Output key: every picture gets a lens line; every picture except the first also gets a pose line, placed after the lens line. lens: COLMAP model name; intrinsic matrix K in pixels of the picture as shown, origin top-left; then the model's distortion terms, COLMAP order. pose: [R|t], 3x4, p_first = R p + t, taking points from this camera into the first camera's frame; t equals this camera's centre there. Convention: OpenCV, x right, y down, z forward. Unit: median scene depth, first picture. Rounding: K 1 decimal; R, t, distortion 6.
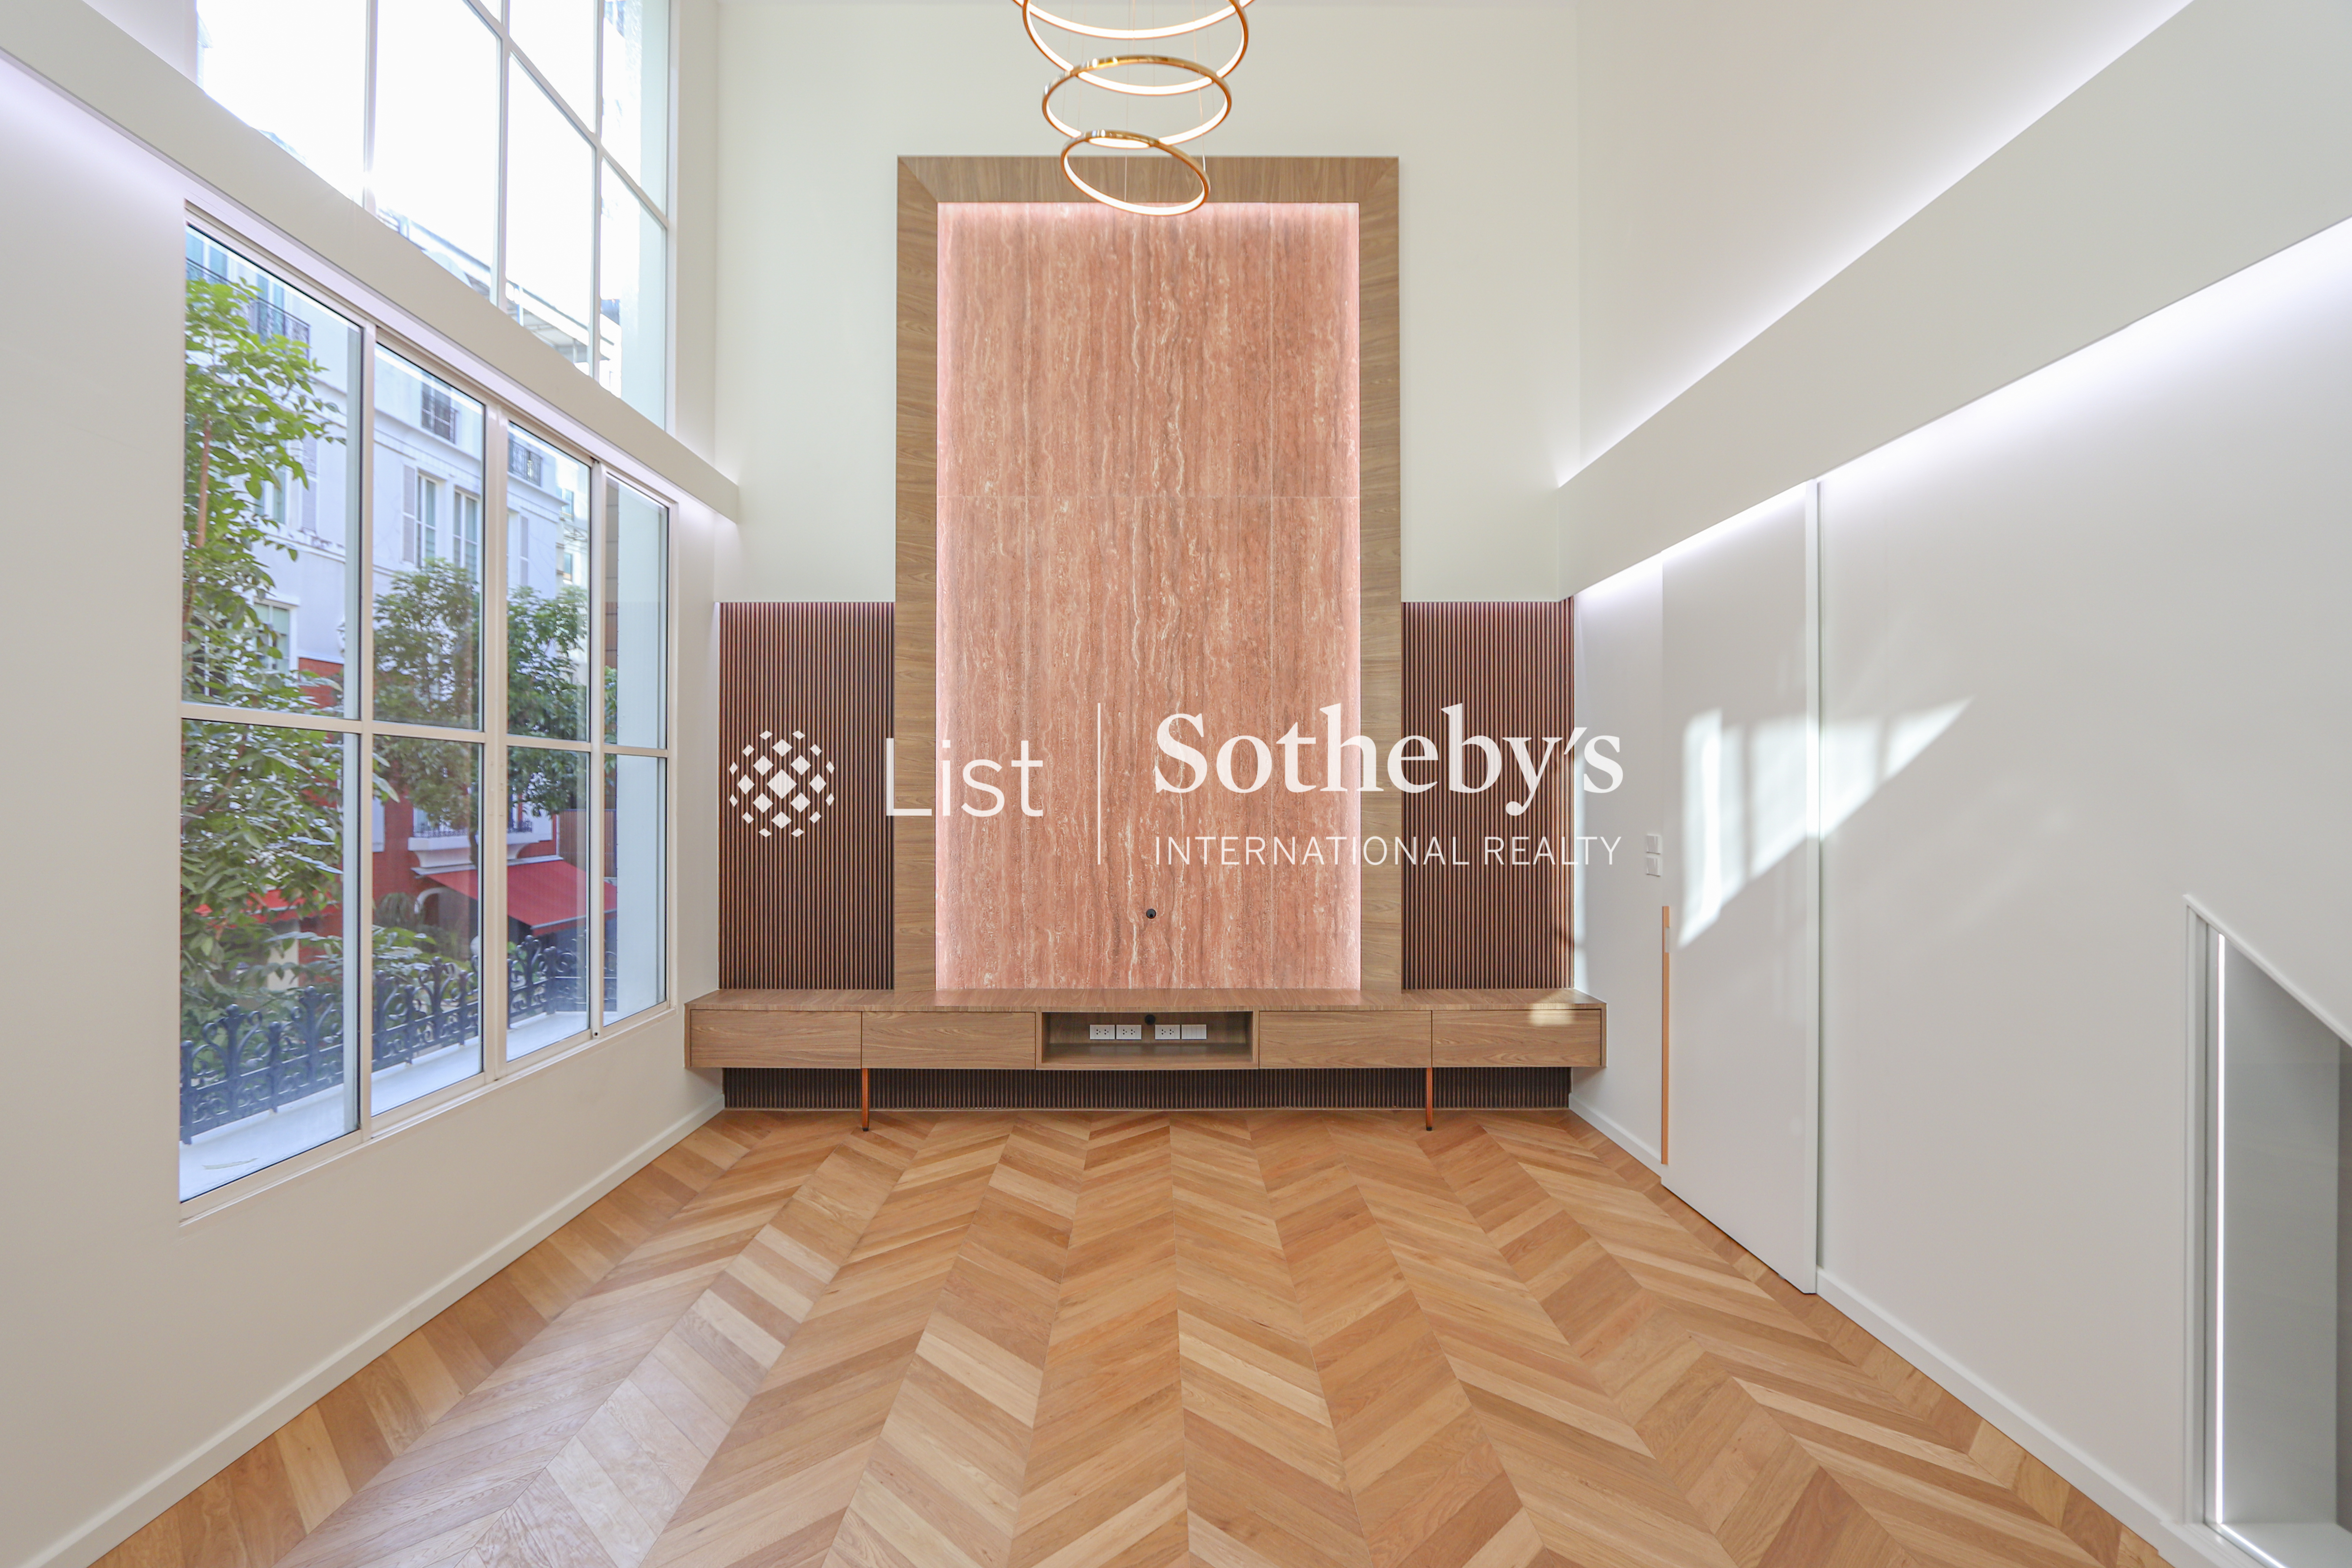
lens RADIAL K [[1092.5, 0, 1162.5], [0, 1092.5, 785.5], [0, 0, 1]] dist [-0.019057, 0.001100]
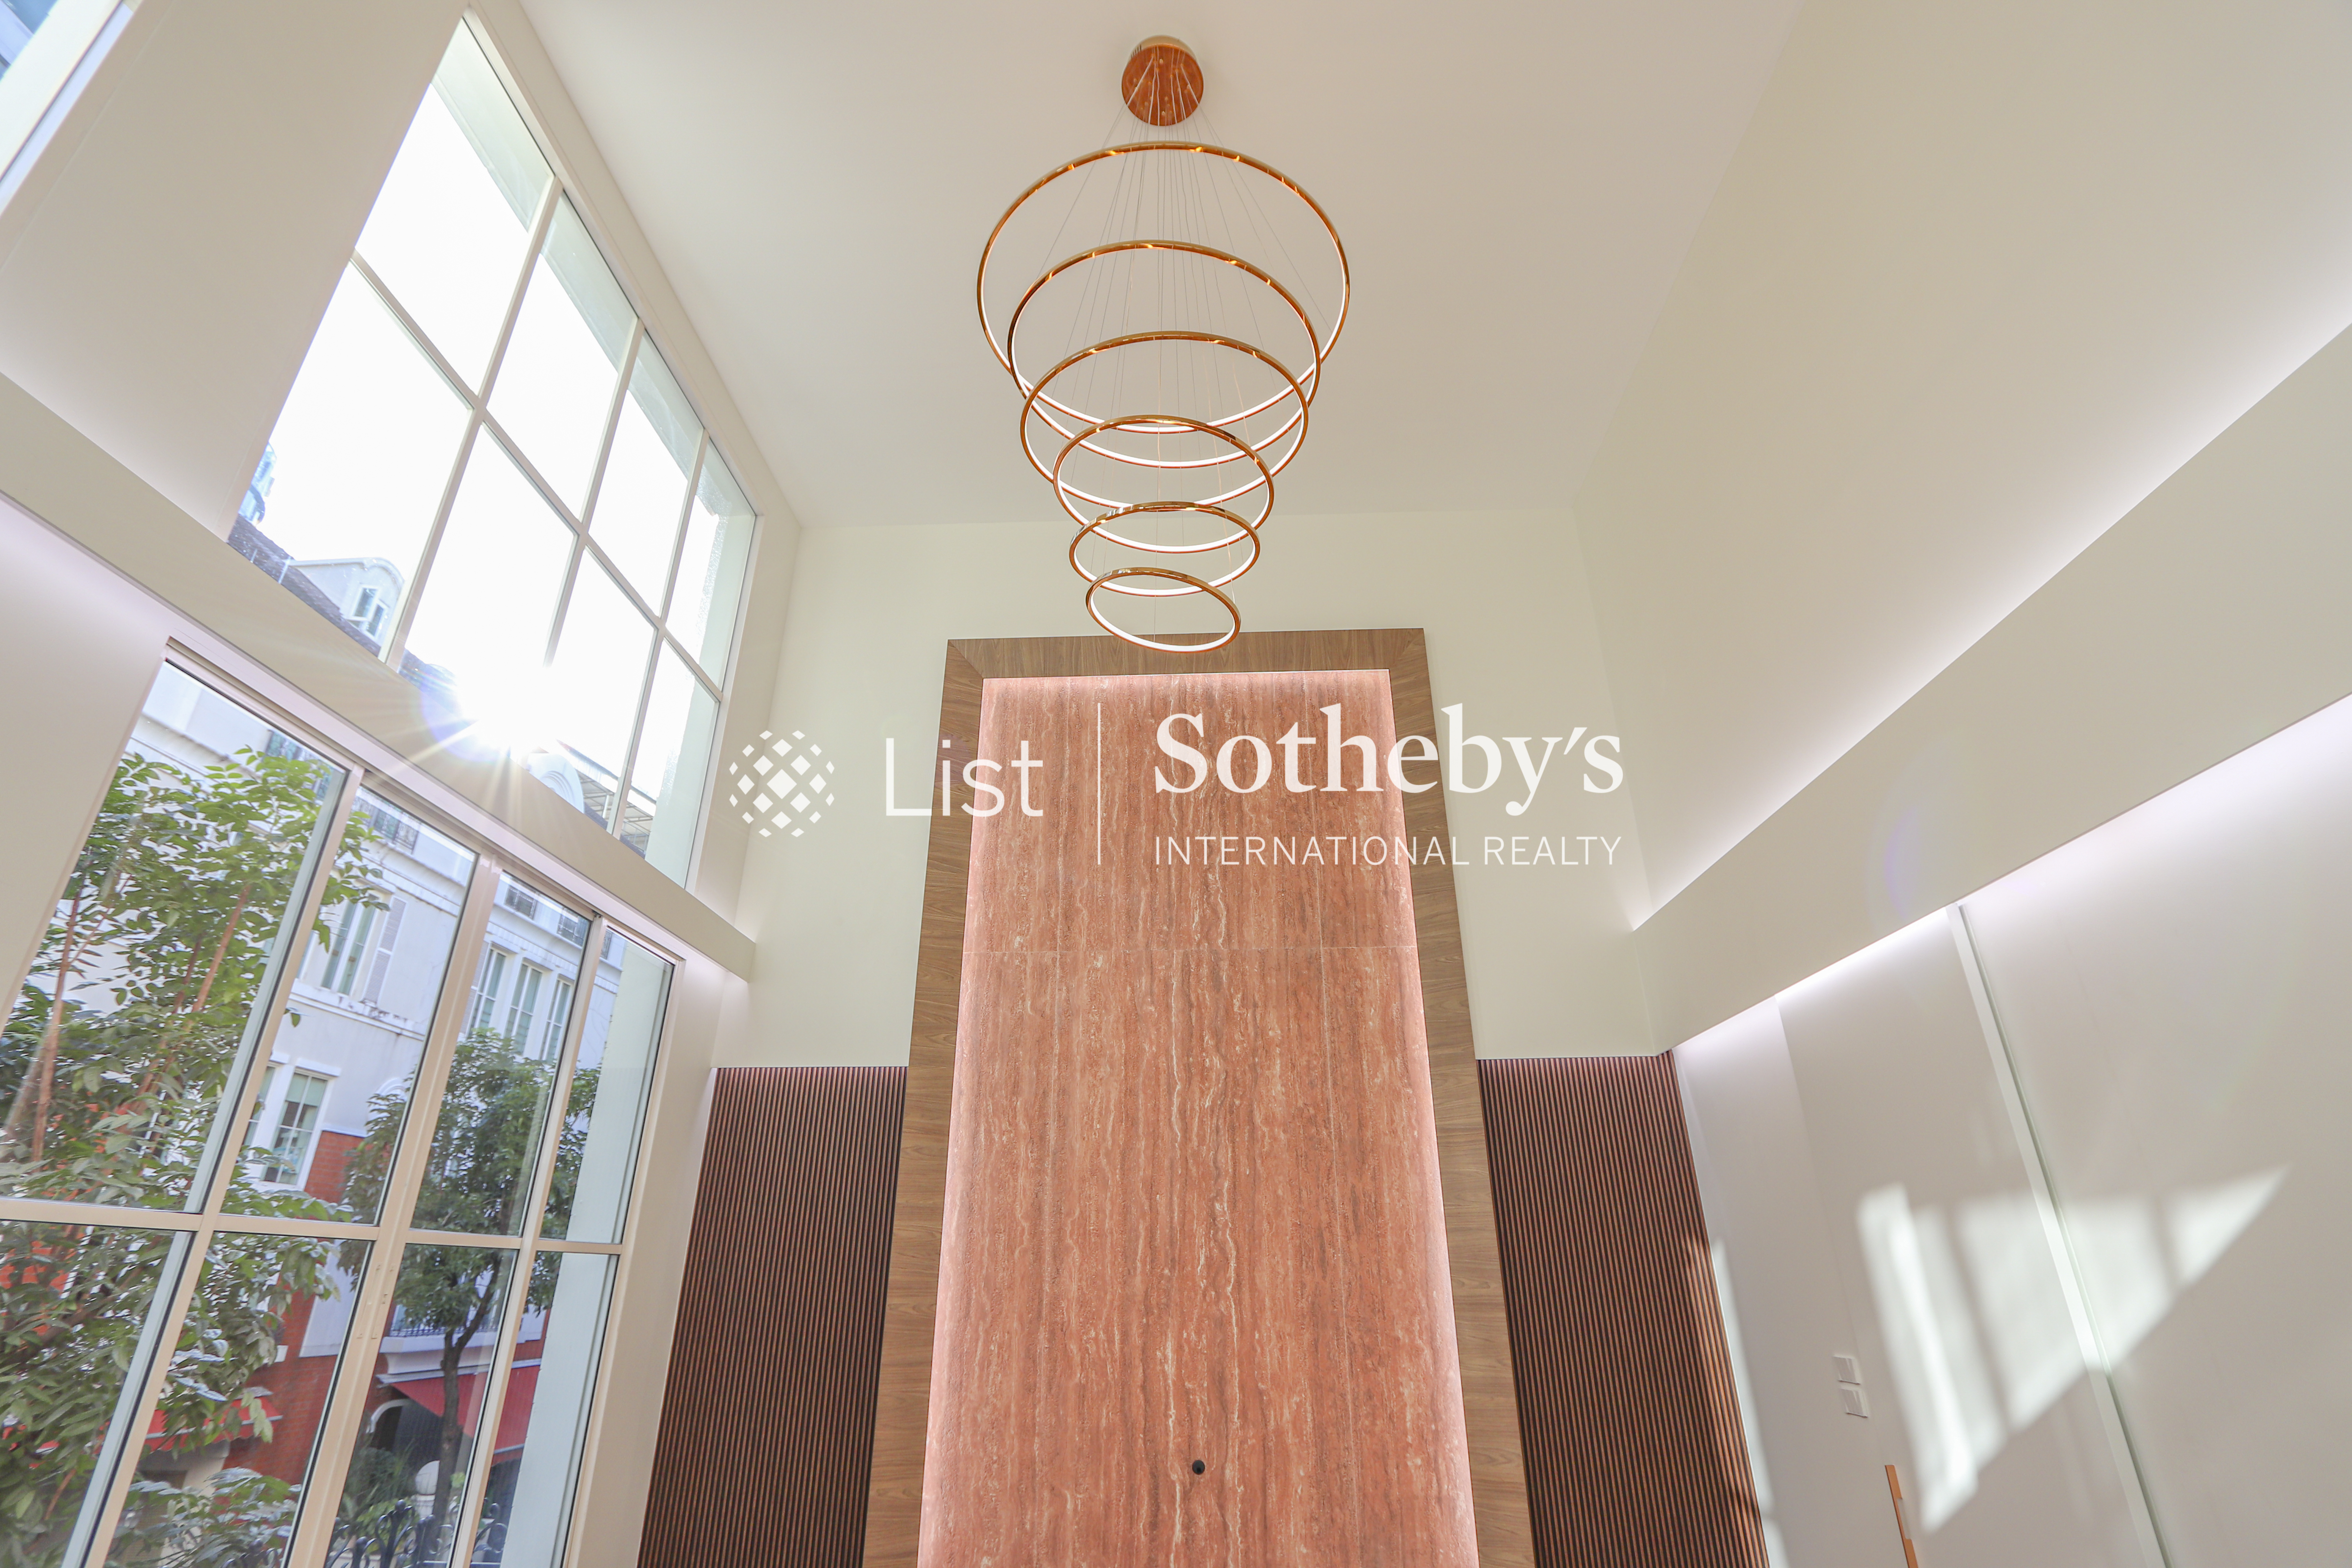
lens RADIAL K [[1084.1, 0, 1165.6], [0, 1084.1, 796.4], [0, 0, 1]] dist [-0.026761, 0.010103]
pose [[0.999080, -0.021286, -0.037220, 0.004661], [0.004540, 0.915704, -0.401827, -0.012697], [0.042636, 0.401289, 0.914959, 0.100673]]
